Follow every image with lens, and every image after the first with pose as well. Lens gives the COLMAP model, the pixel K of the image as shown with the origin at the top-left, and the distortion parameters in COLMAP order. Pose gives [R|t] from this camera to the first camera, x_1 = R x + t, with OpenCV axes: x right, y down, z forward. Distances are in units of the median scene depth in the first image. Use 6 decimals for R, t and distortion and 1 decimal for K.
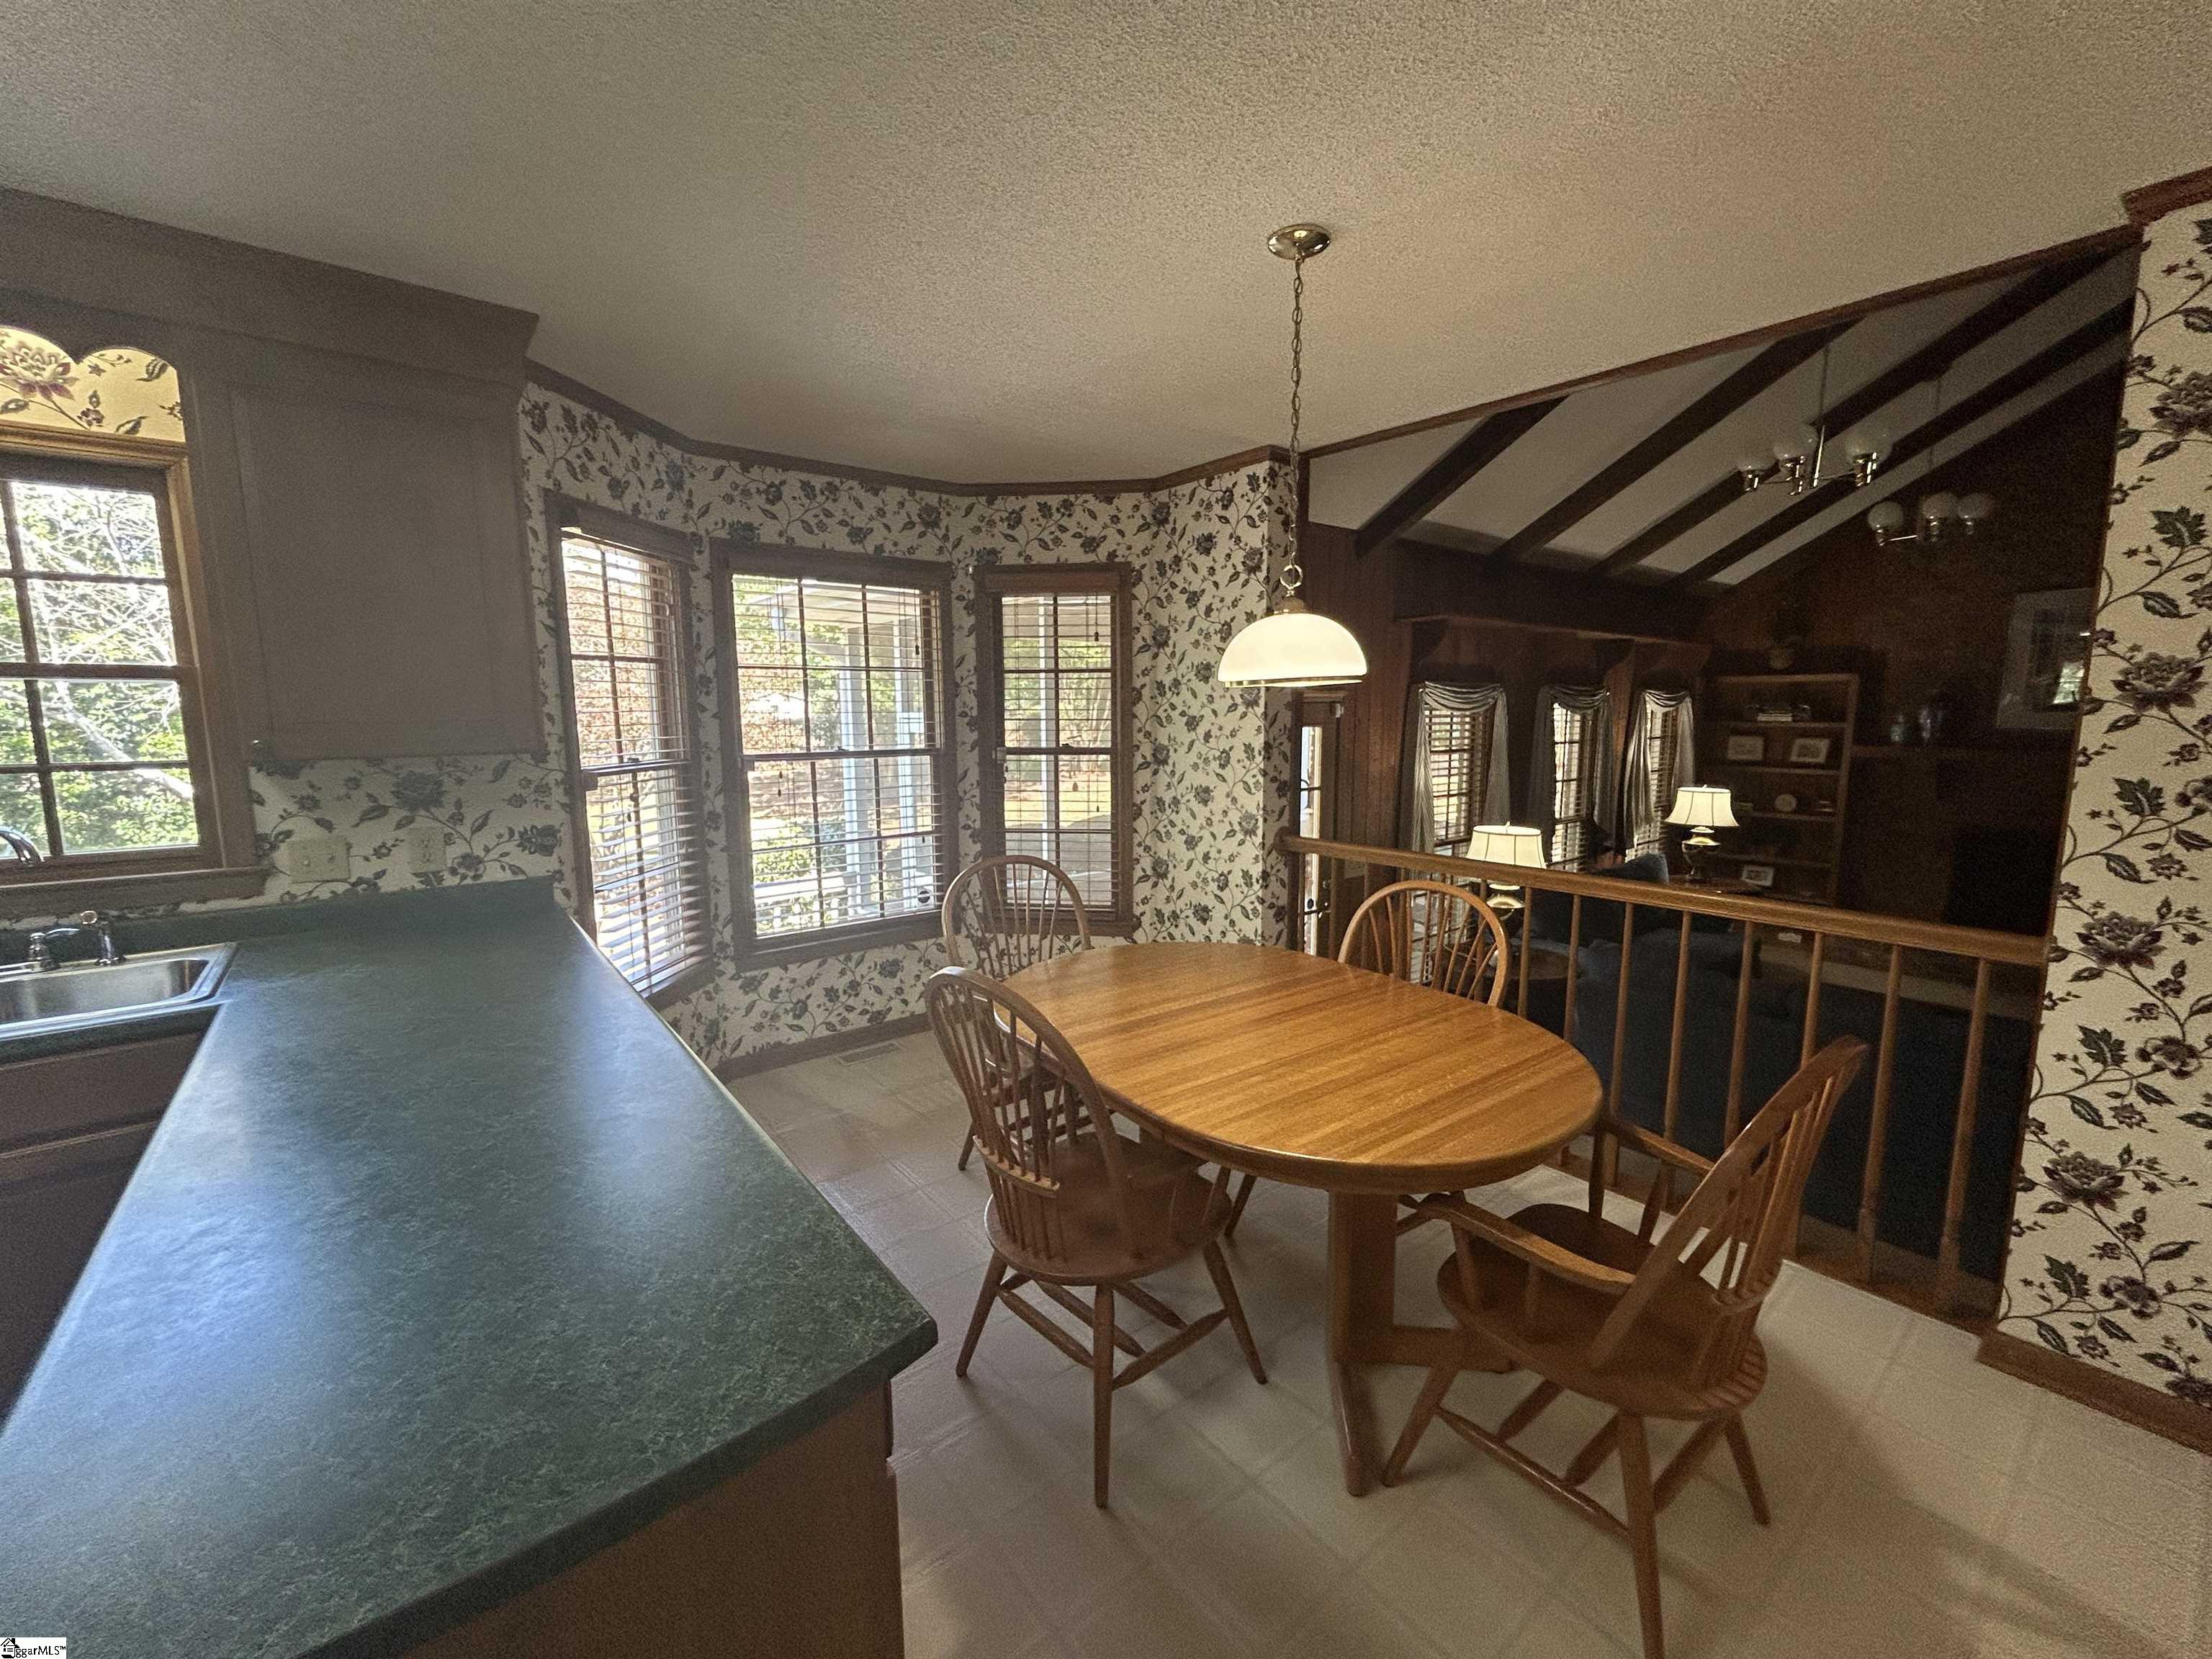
lens RADIAL K [[907.6, 0, 1114.6], [0, 907.6, 831.5], [0, 0, 1]] dist [-0.000244, -0.000501]
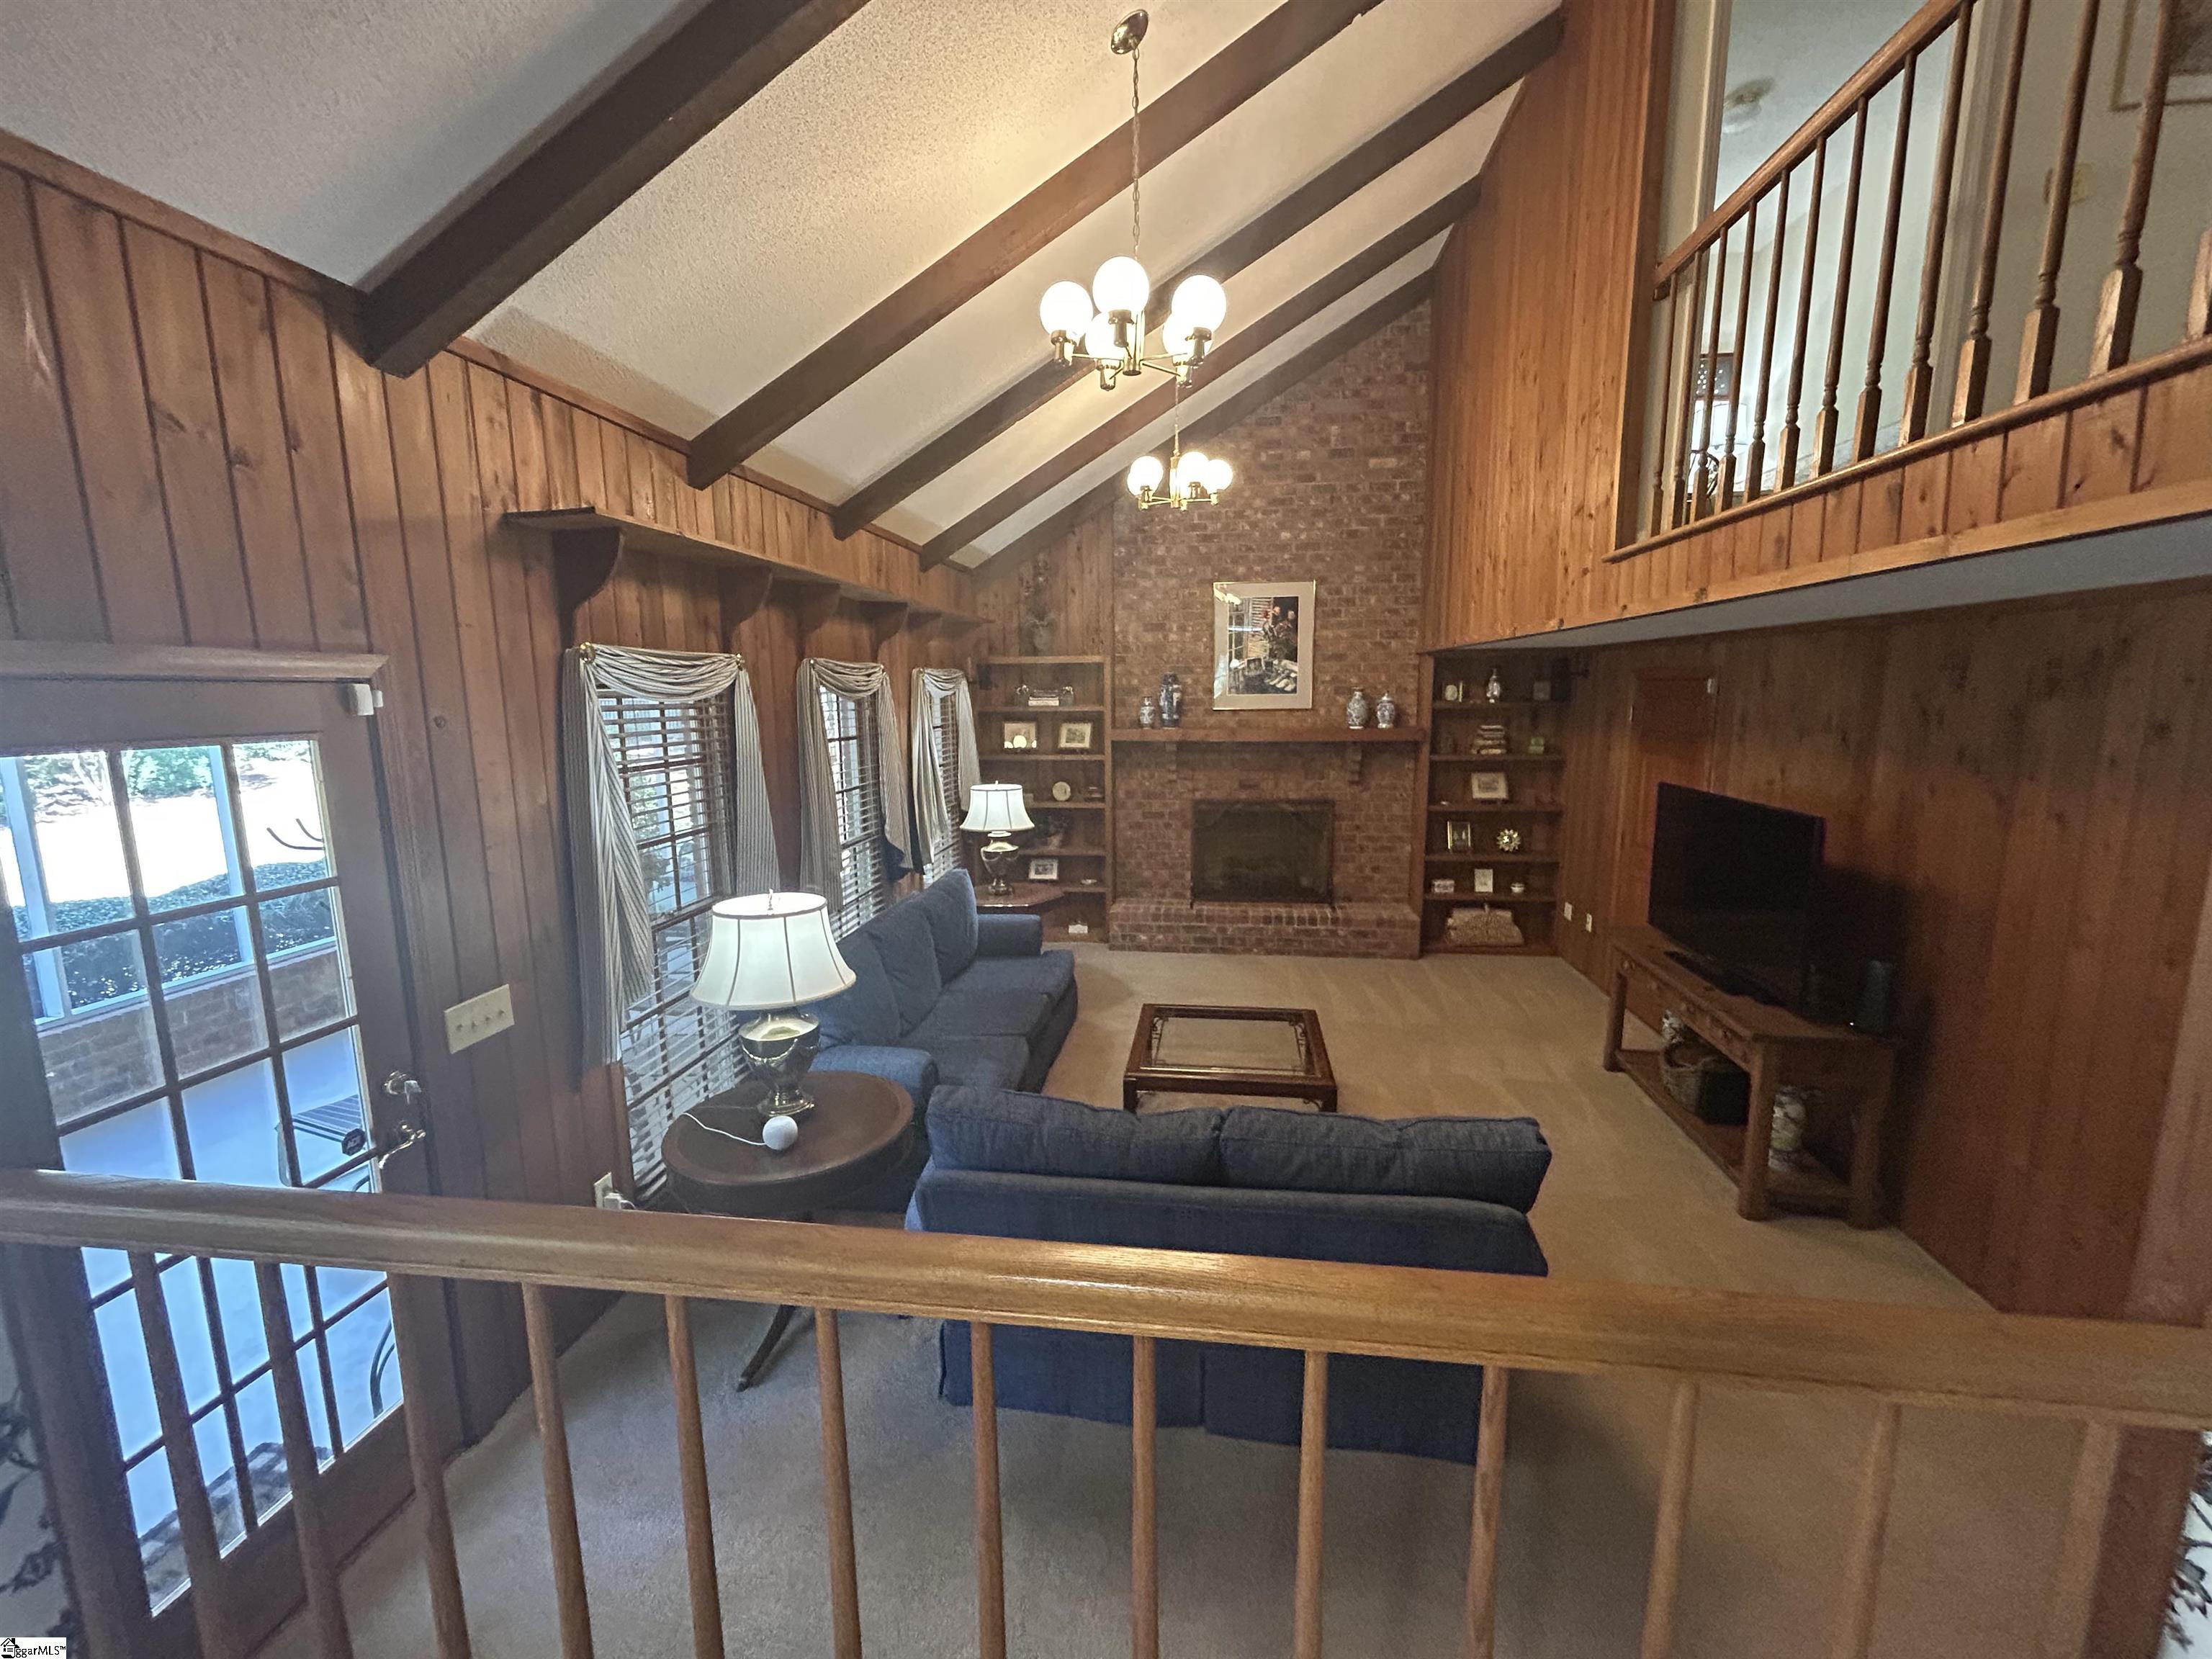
lens RADIAL K [[907.6, 0, 1114.6], [0, 907.6, 831.5], [0, 0, 1]] dist [-0.000244, -0.000501]
pose [[0.723827, -0.110174, 0.681128, 0.140549], [0.097915, 0.993581, 0.056661, -0.042025], [-0.682998, 0.025680, 0.729968, 0.296096]]
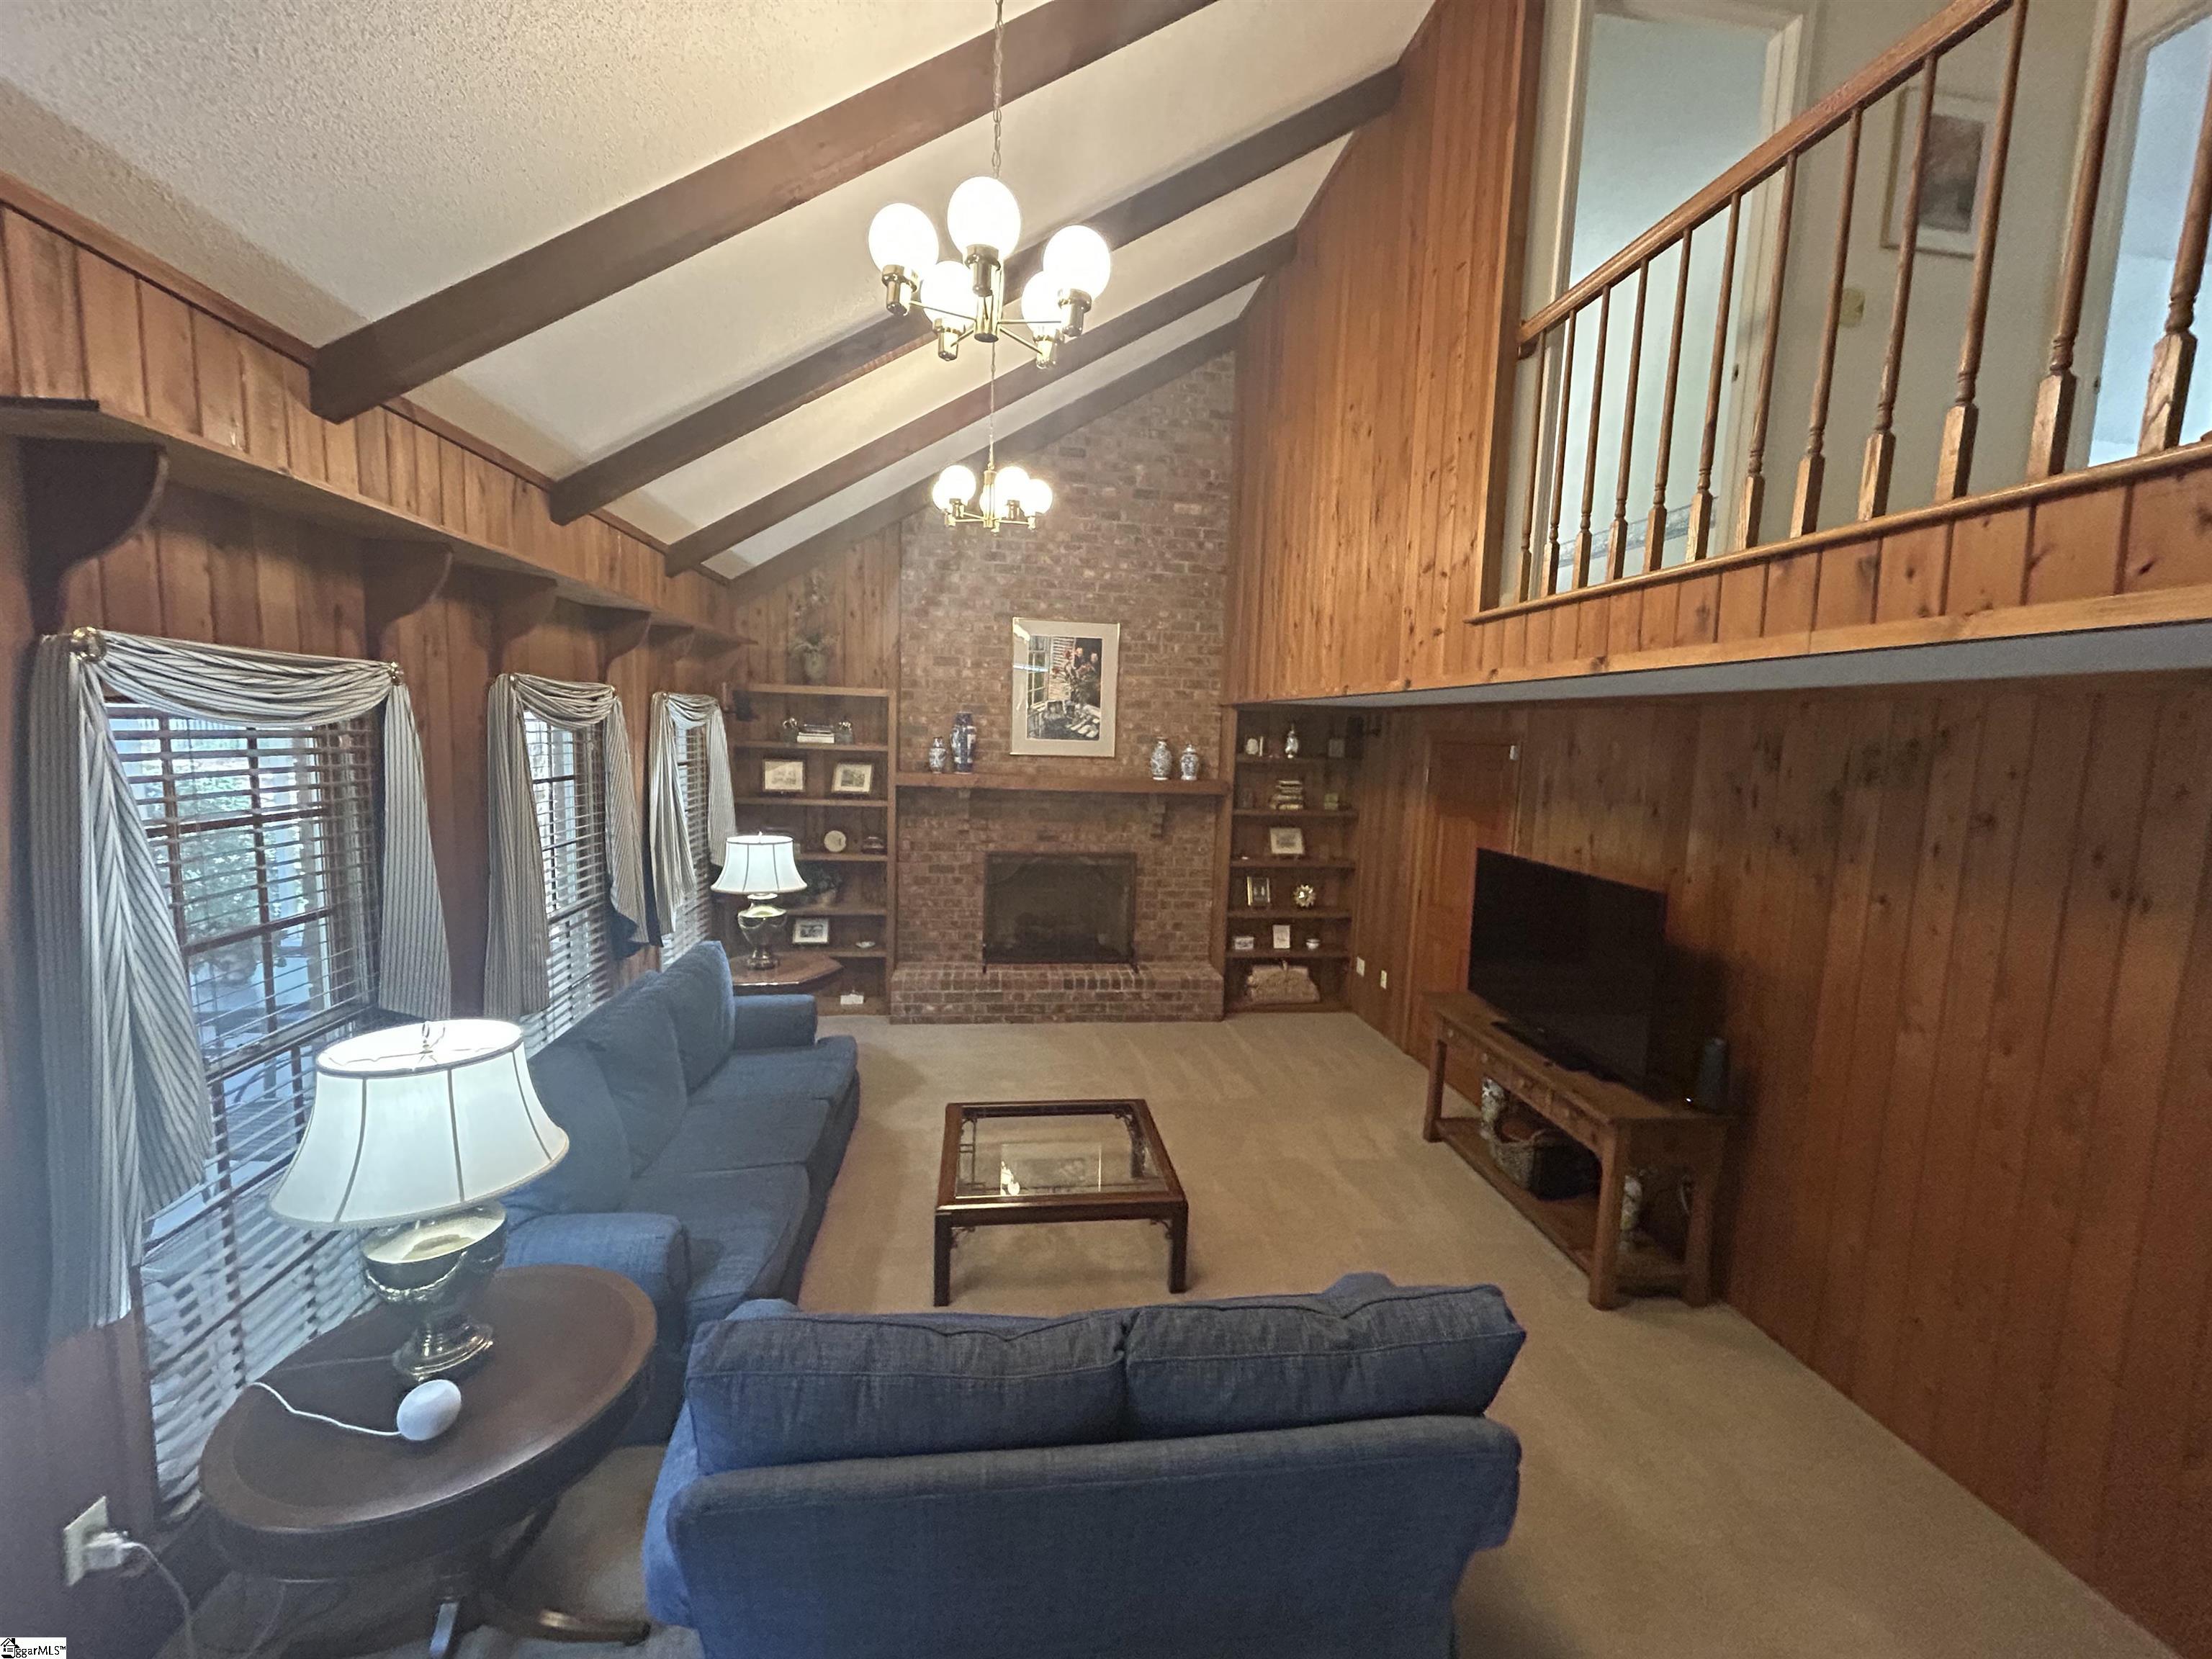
lens RADIAL K [[907.6, 0, 1114.6], [0, 907.6, 831.5], [0, 0, 1]] dist [-0.000244, -0.000501]
pose [[0.519598, -0.073288, 0.851262, 0.185227], [0.076597, 0.996298, 0.039021, -0.058790], [-0.850970, 0.044929, 0.523289, 0.384915]]
